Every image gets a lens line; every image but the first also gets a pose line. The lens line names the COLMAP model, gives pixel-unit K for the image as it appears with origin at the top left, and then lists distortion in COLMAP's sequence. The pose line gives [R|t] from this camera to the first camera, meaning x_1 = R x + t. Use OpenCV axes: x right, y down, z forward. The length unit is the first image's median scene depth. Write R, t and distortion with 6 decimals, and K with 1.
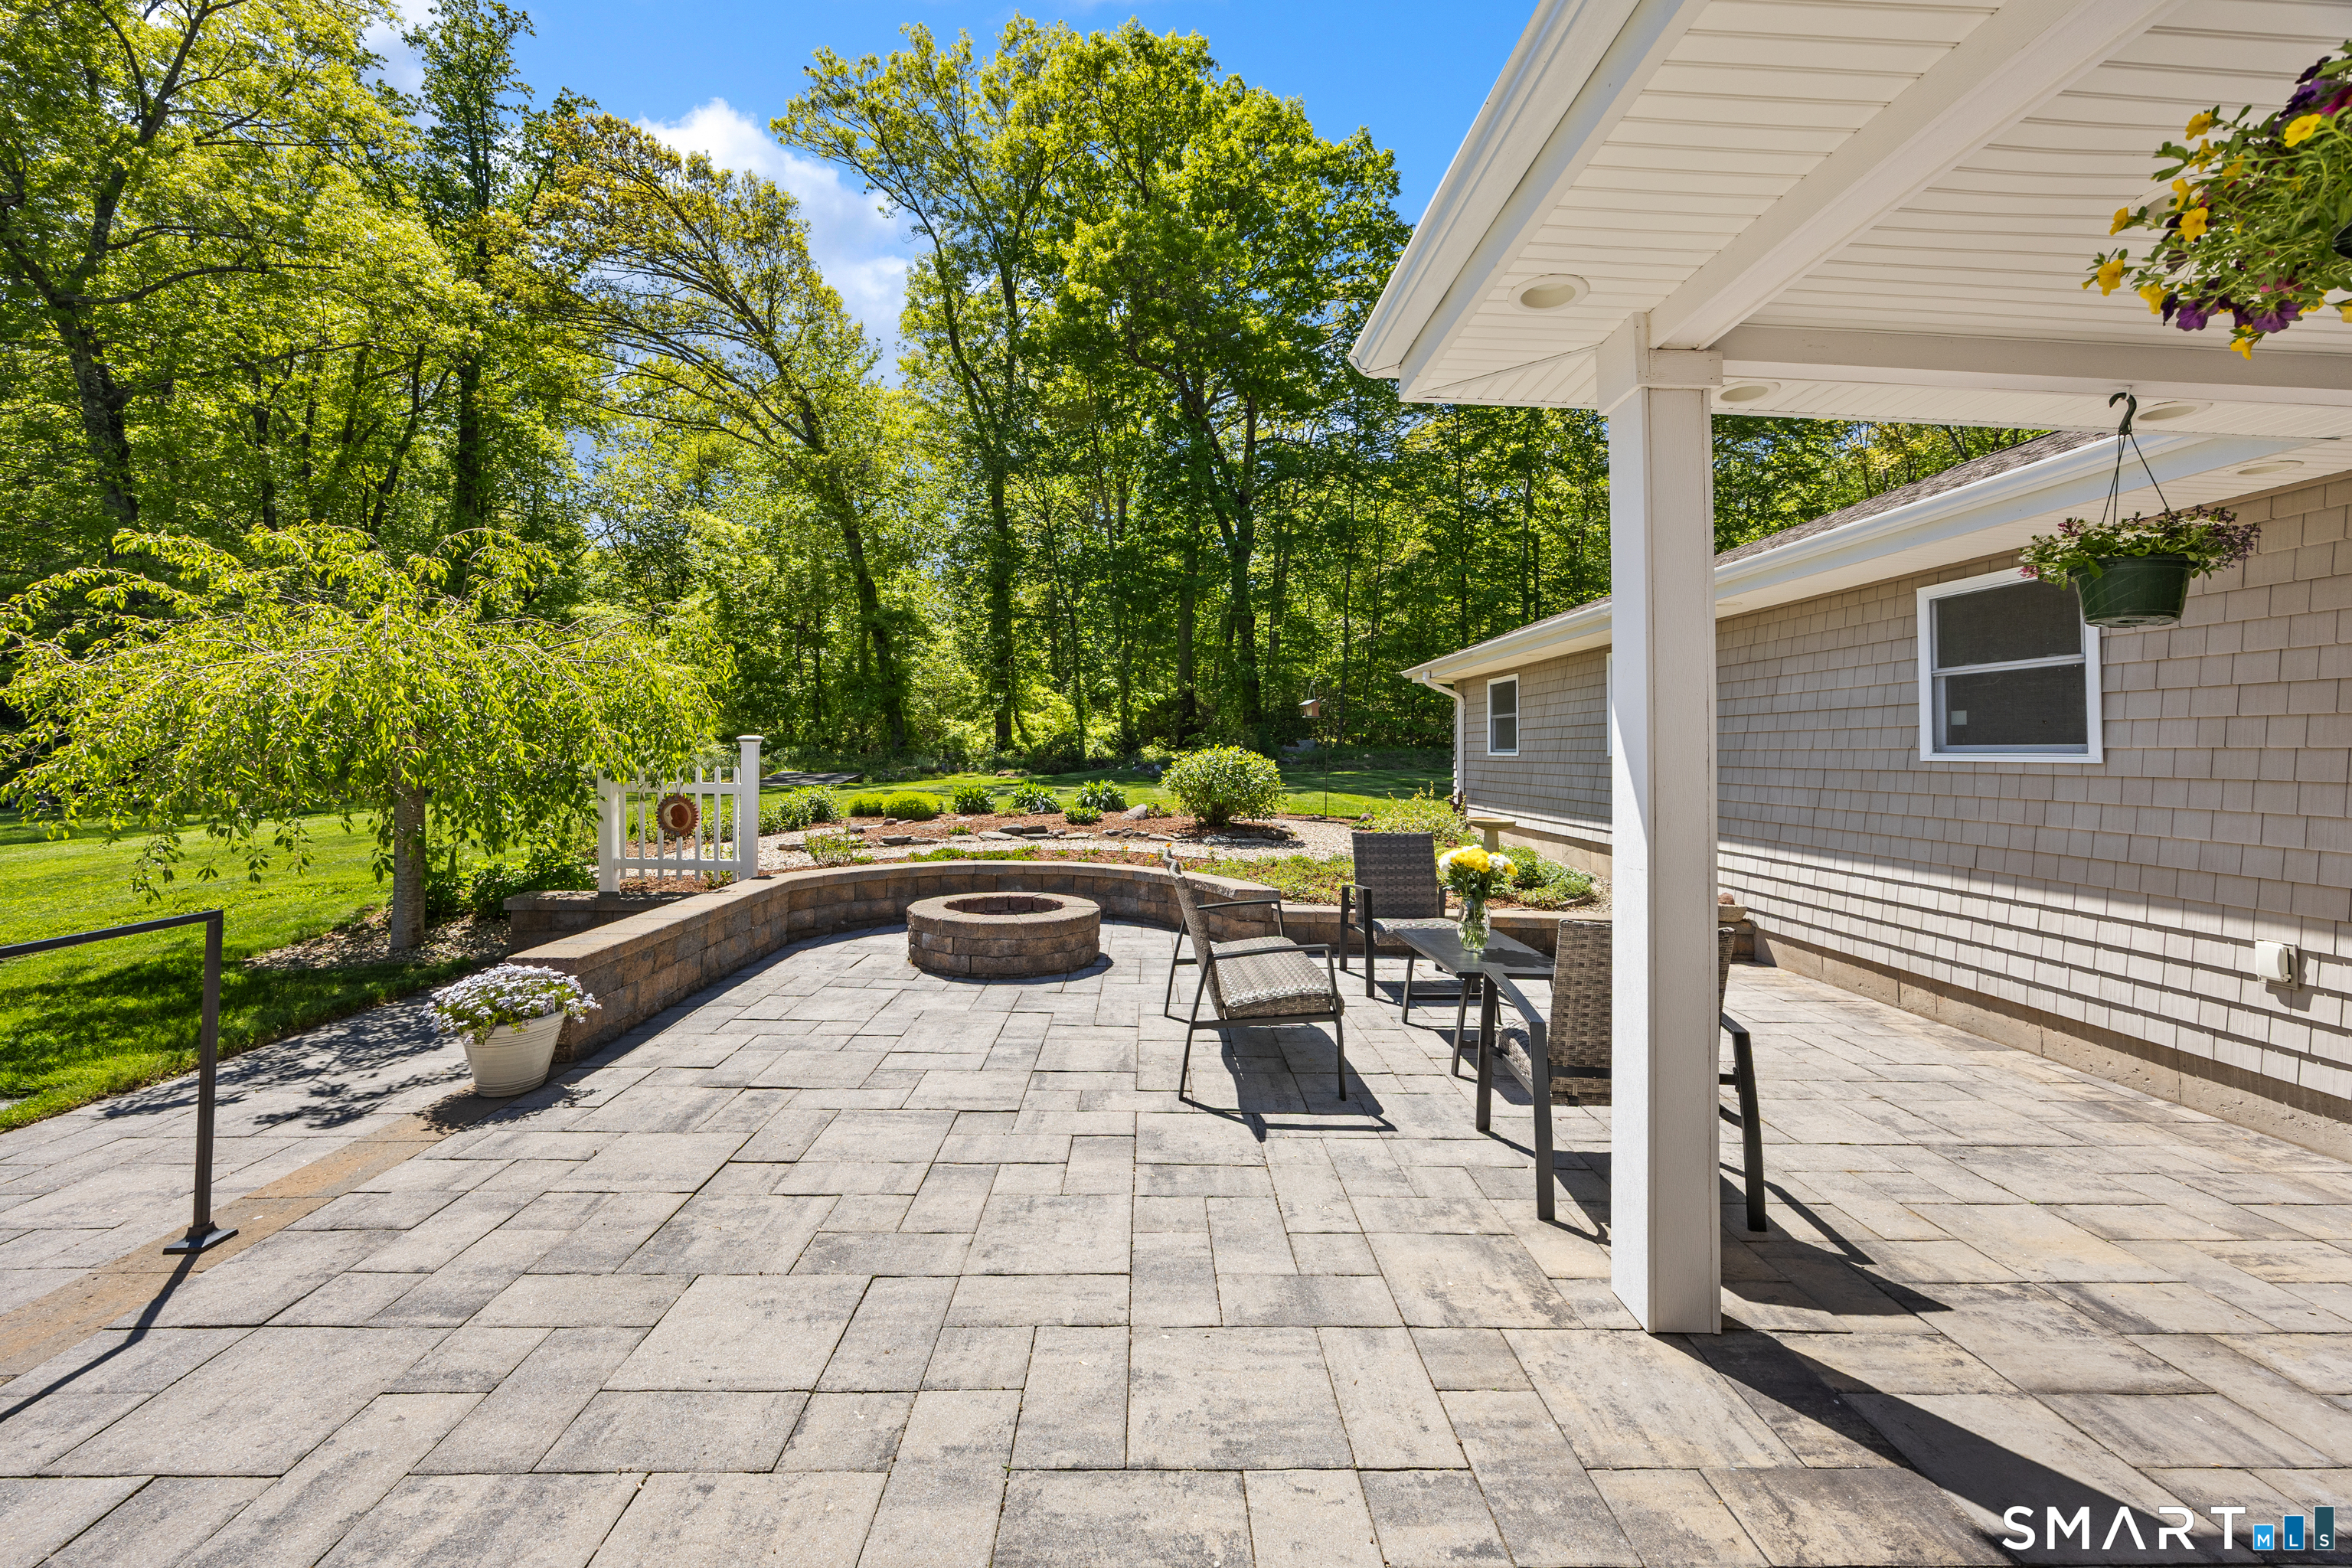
lens RADIAL K [[929.7, 0, 1182.2], [0, 929.7, 787.3], [0, 0, 1]] dist [-0.000222, -0.000081]
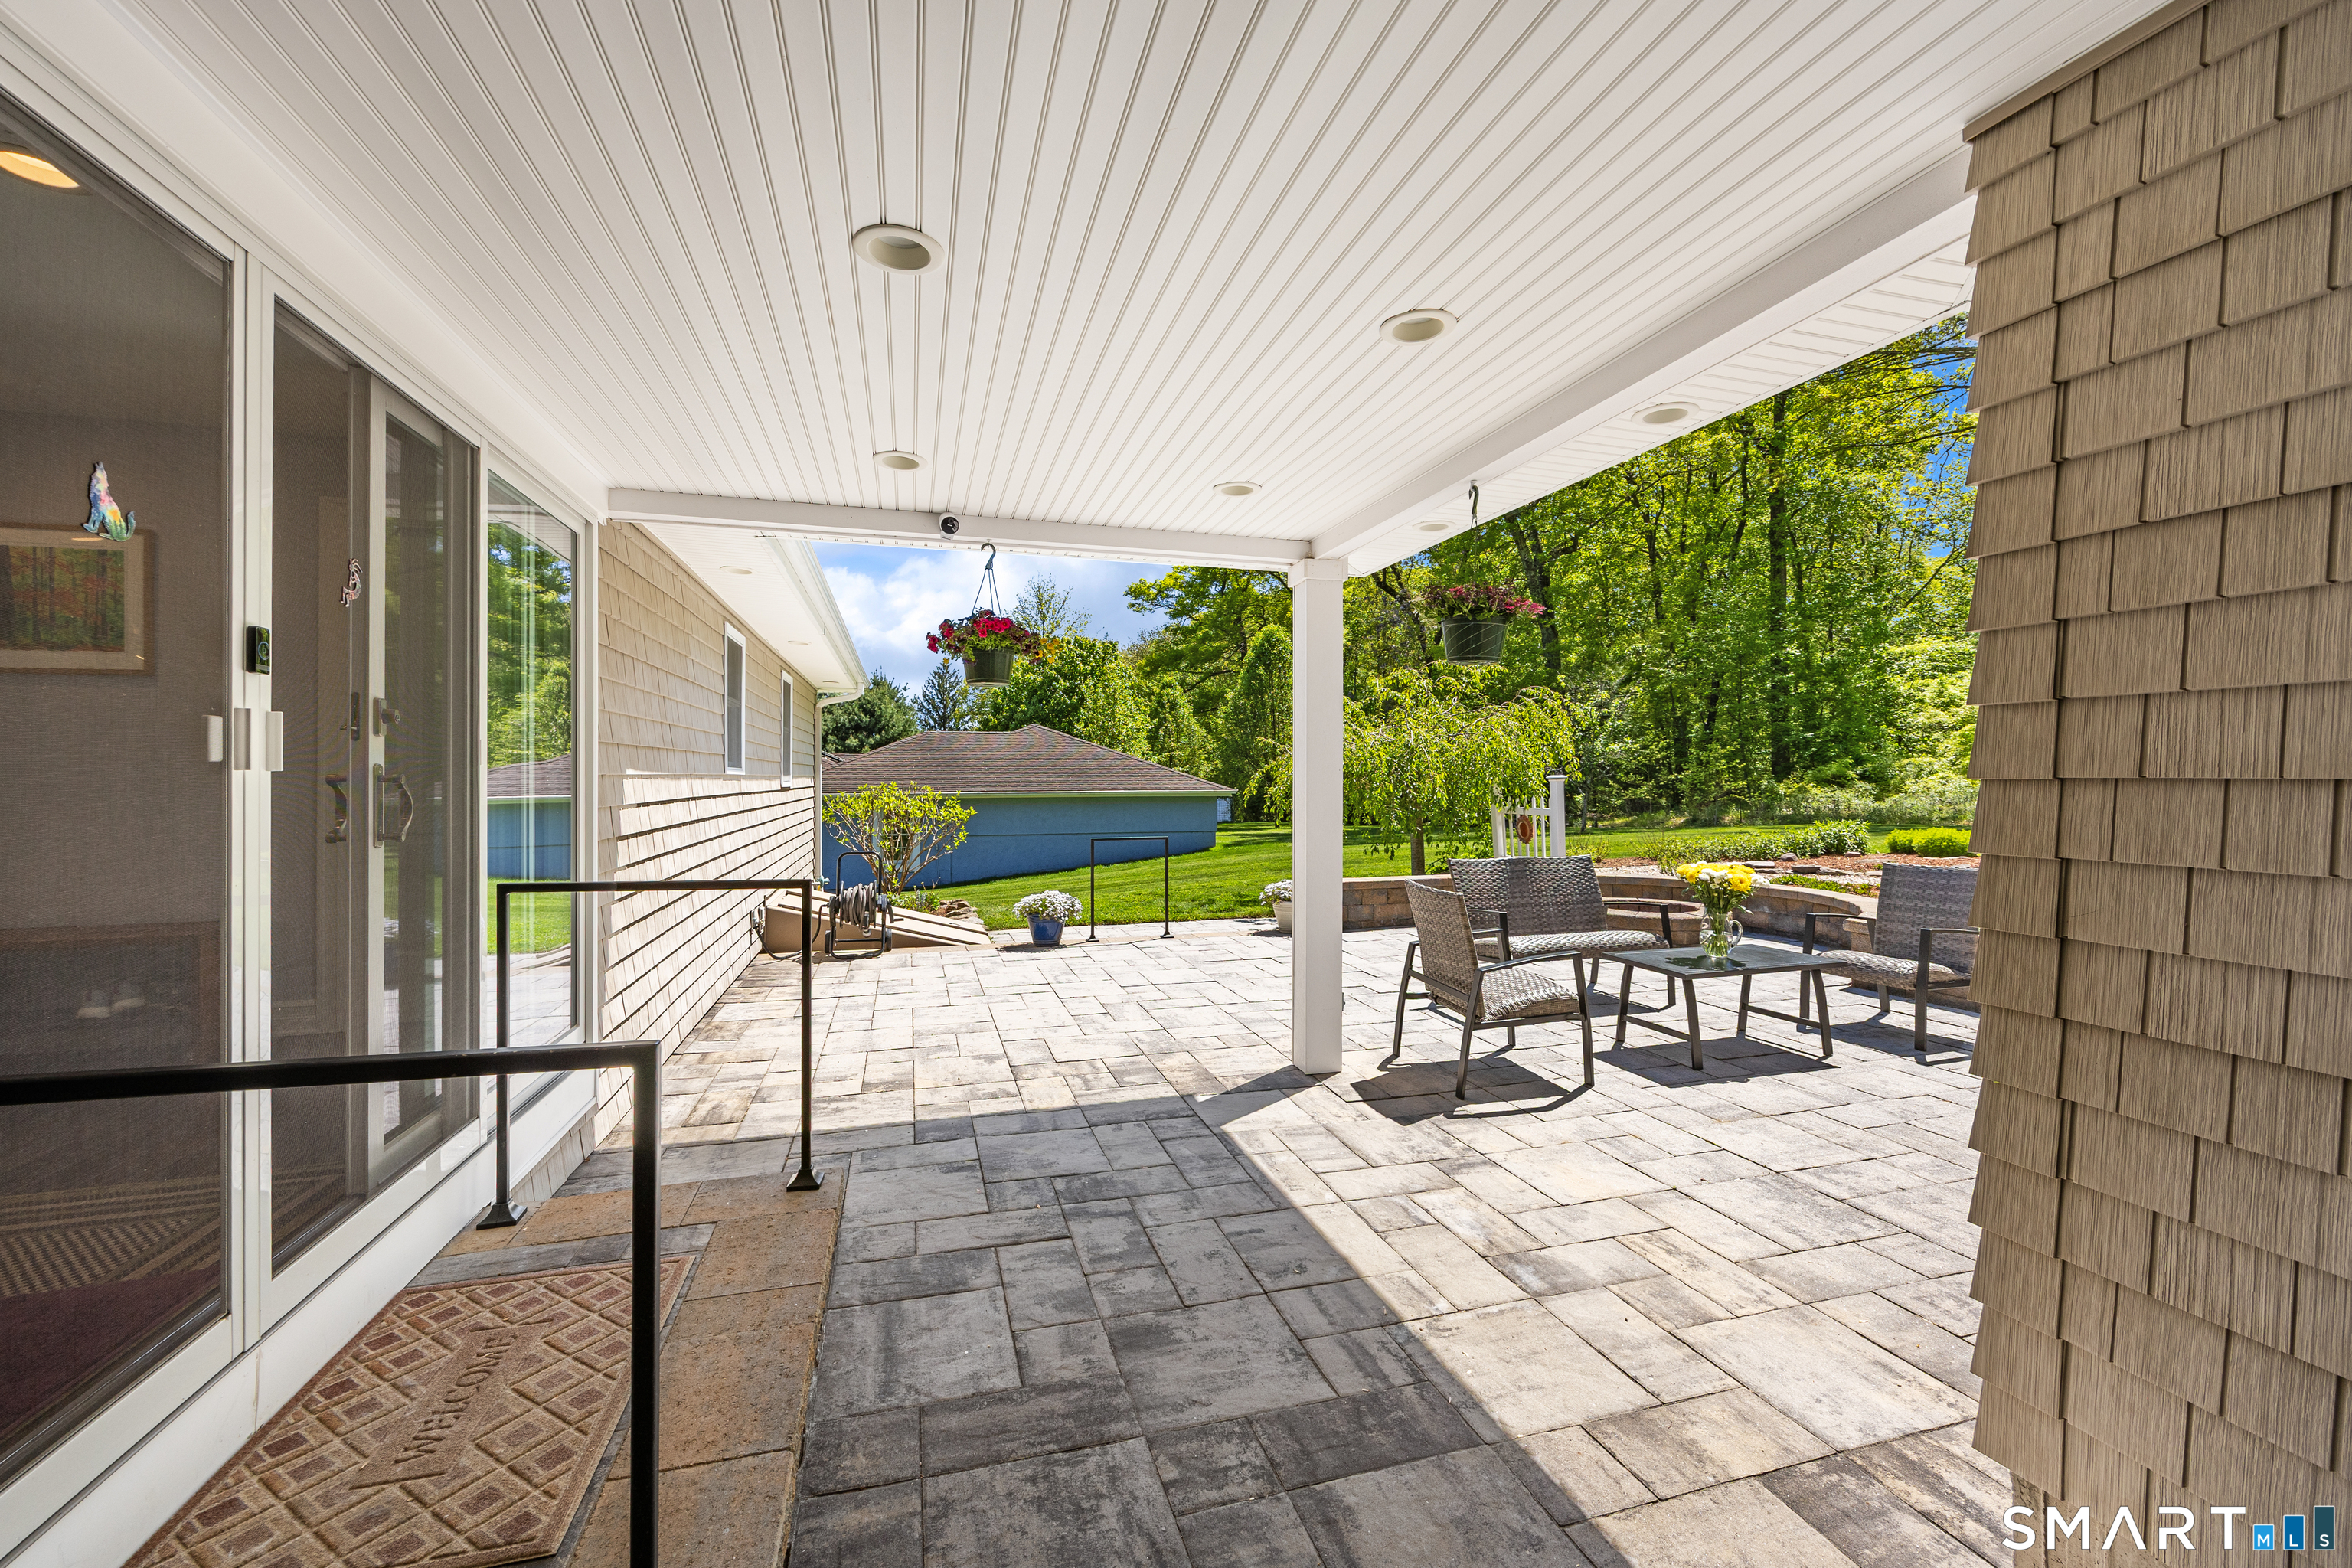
lens RADIAL K [[929.7, 0, 1178.0], [0, 929.7, 776.6], [0, 0, 1]] dist [-0.000222, -0.000081]
pose [[0.244703, -0.034507, -0.968984, 2.180444], [-0.024363, 0.998832, -0.041723, 0.050081], [0.969292, 0.033817, 0.243576, 0.224980]]
